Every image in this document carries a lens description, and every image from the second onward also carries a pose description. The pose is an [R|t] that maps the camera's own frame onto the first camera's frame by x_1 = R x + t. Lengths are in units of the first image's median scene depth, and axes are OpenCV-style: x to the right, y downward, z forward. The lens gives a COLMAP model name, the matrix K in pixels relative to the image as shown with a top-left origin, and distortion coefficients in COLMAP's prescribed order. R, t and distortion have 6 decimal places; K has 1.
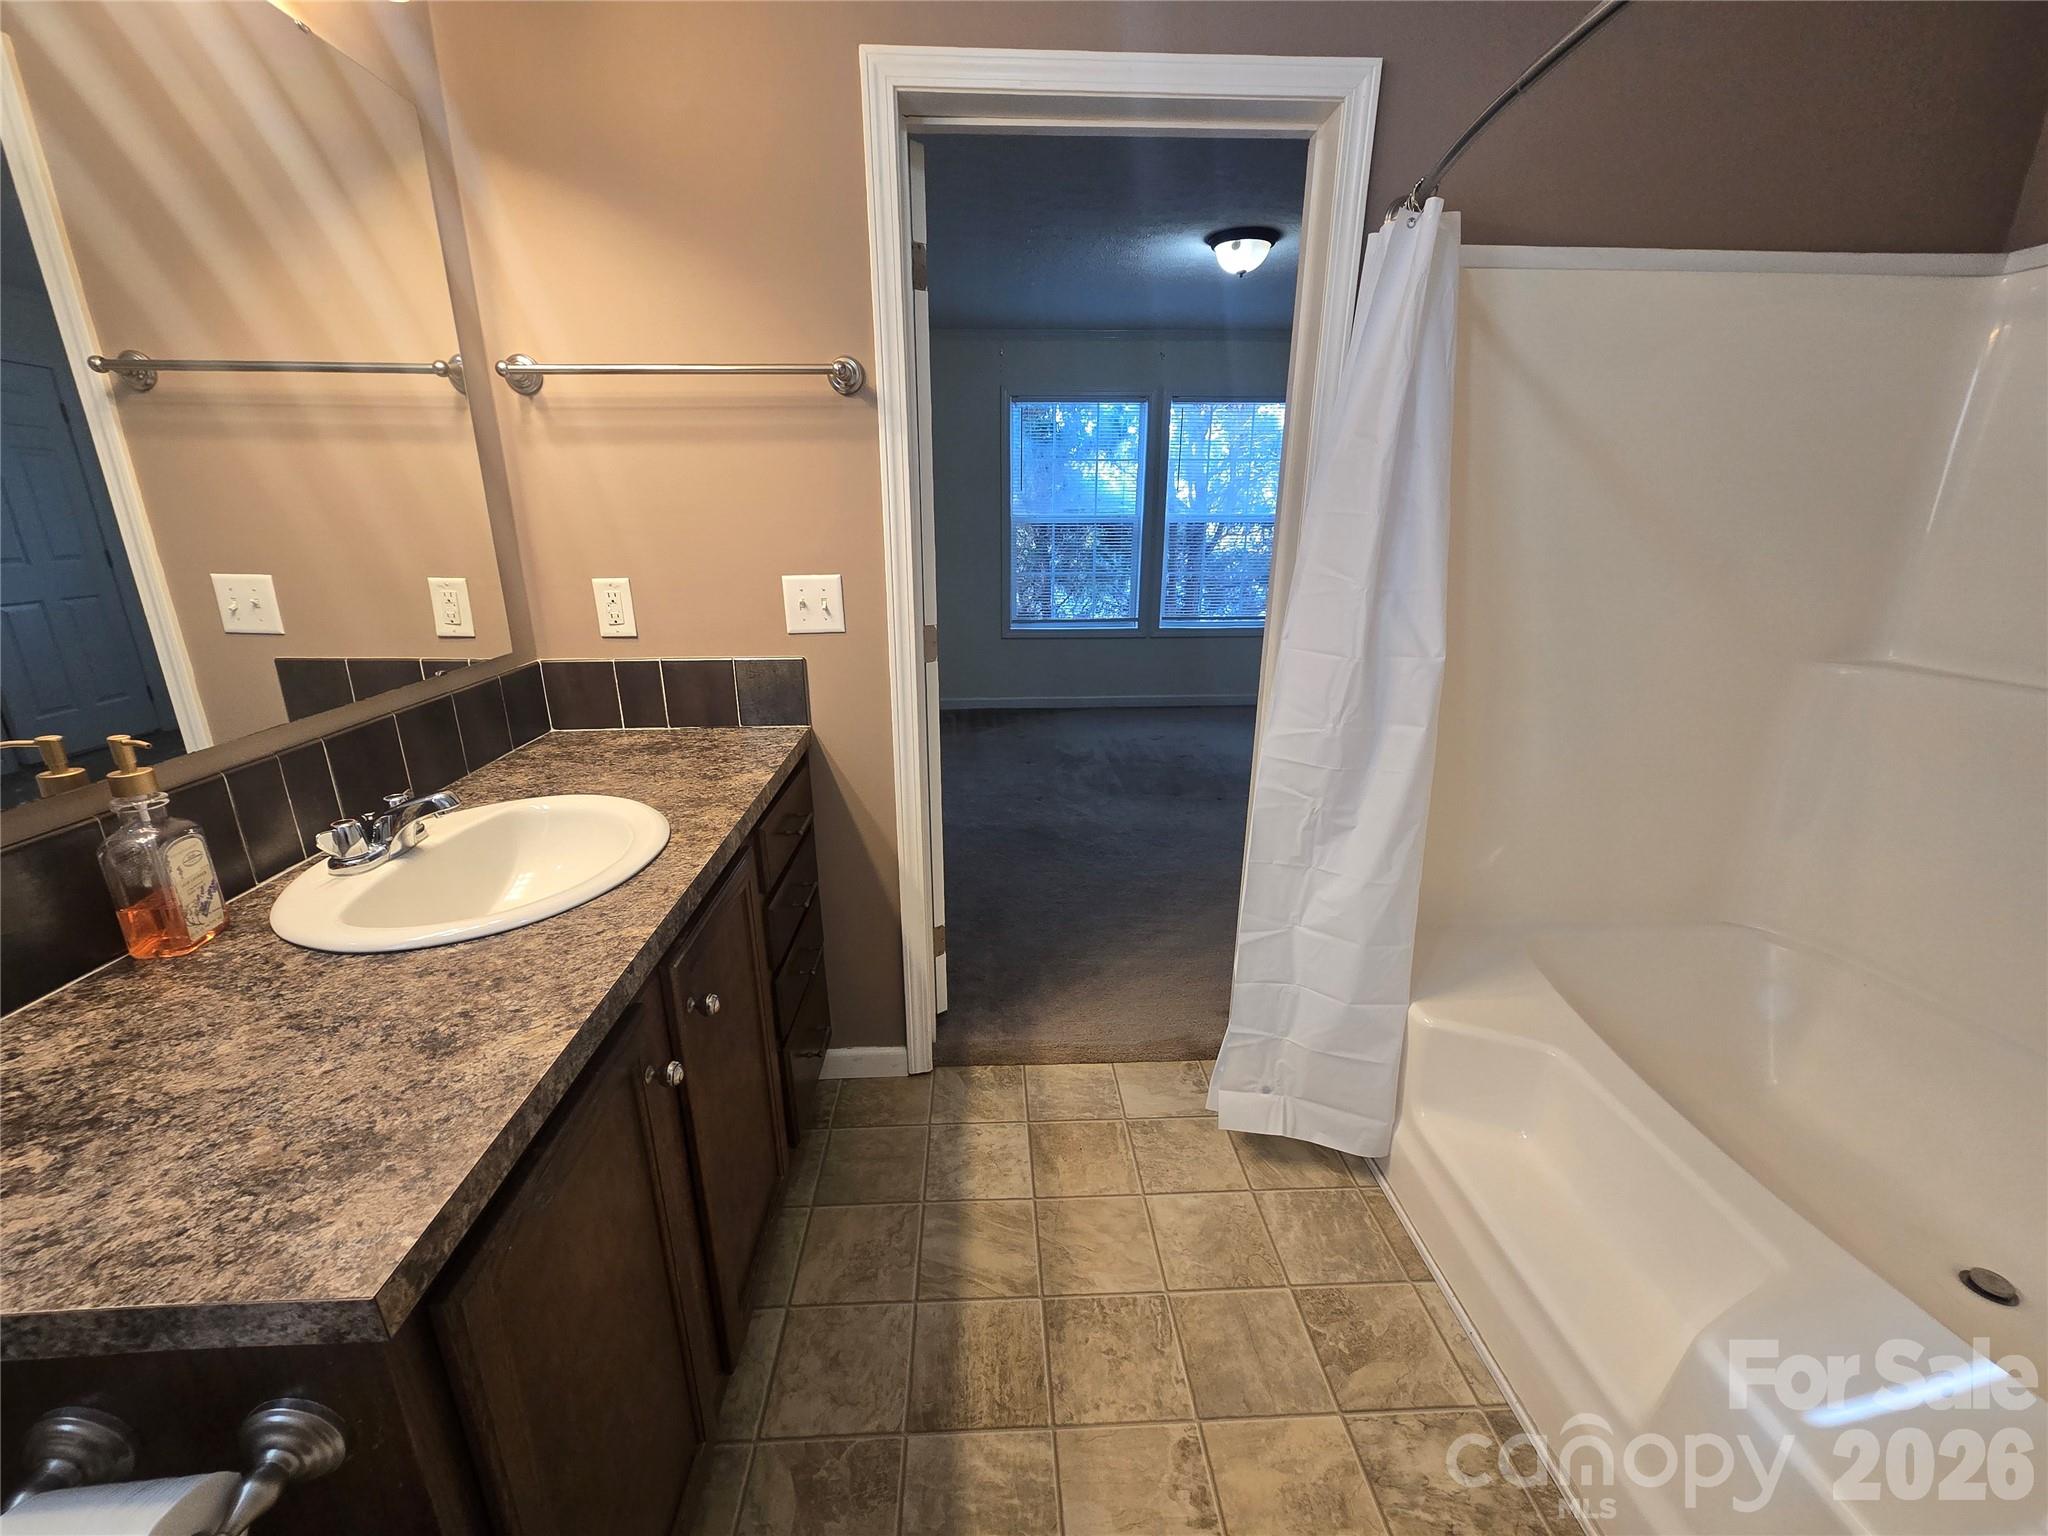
lens RADIAL K [[840.9, 0, 1018.8], [0, 840.9, 777.1], [0, 0, 1]] dist [-0.003197, 0.000690]
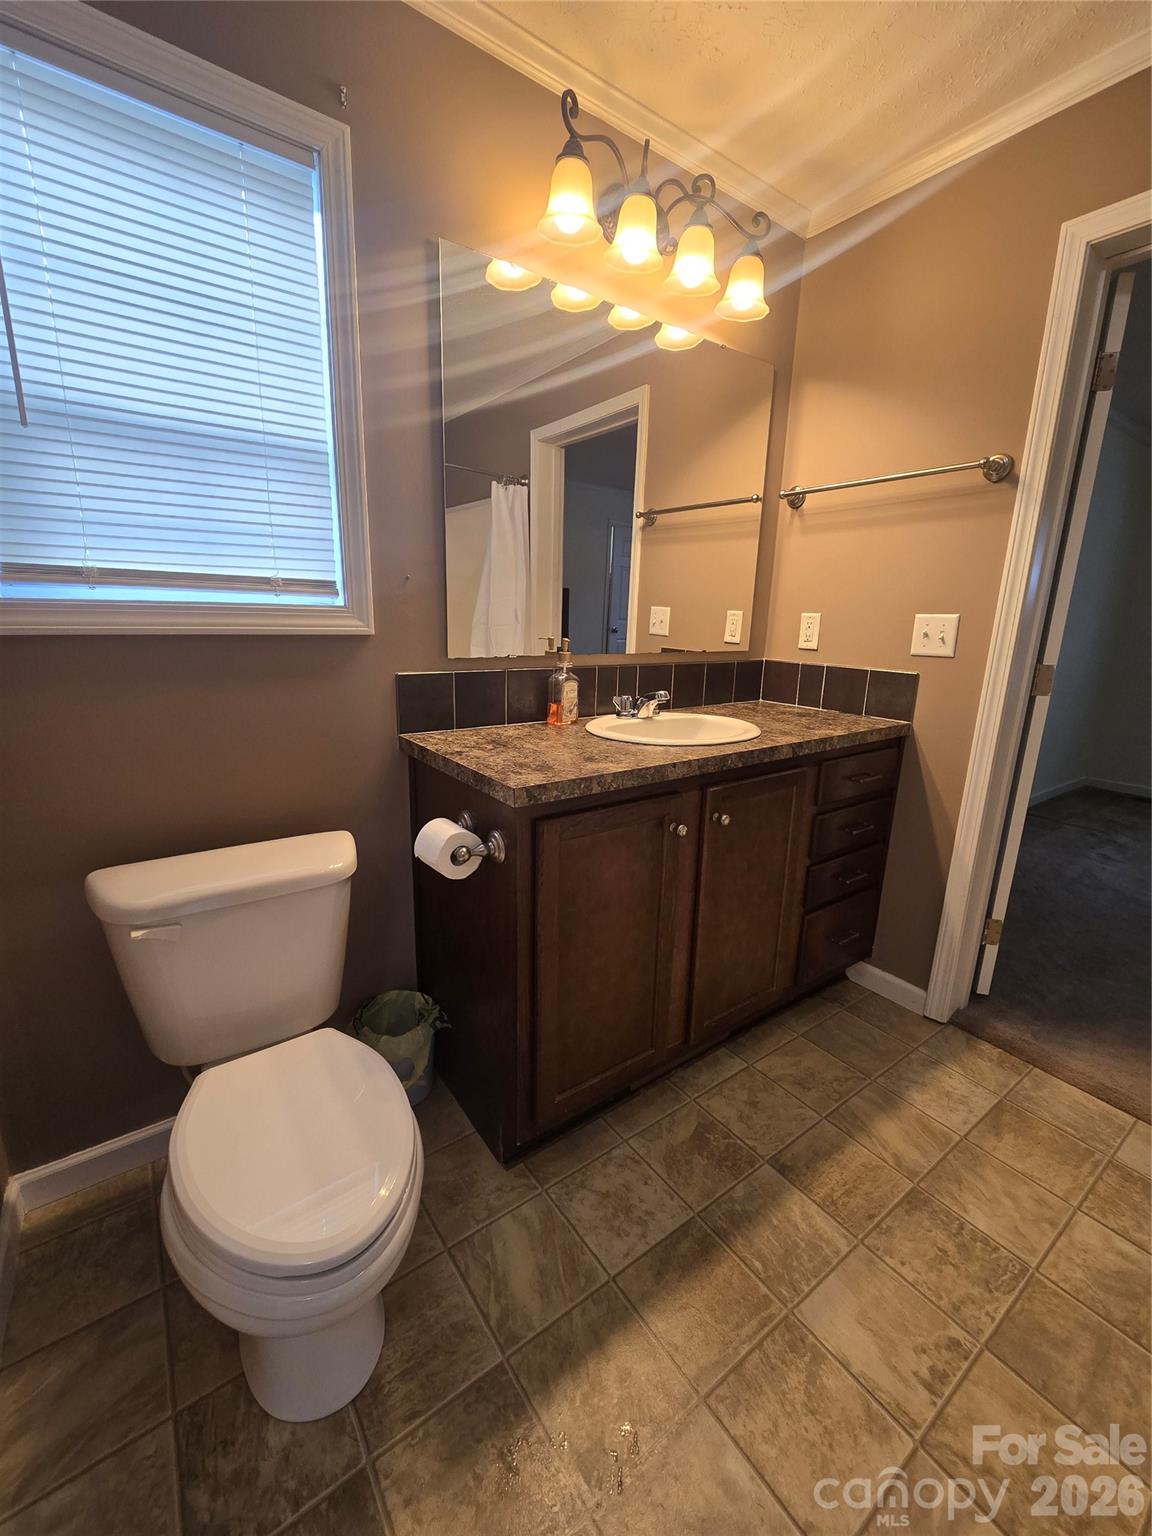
lens RADIAL K [[633.0, 0, 570.4], [0, 633.0, 765.4], [0, 0, 1]] dist [-0.001917, -0.000027]
pose [[0.545899, 0.211903, -0.810612, 0.320389], [-0.278322, 0.958413, 0.063106, 0.101329], [0.790273, 0.191161, 0.582173, -0.041574]]
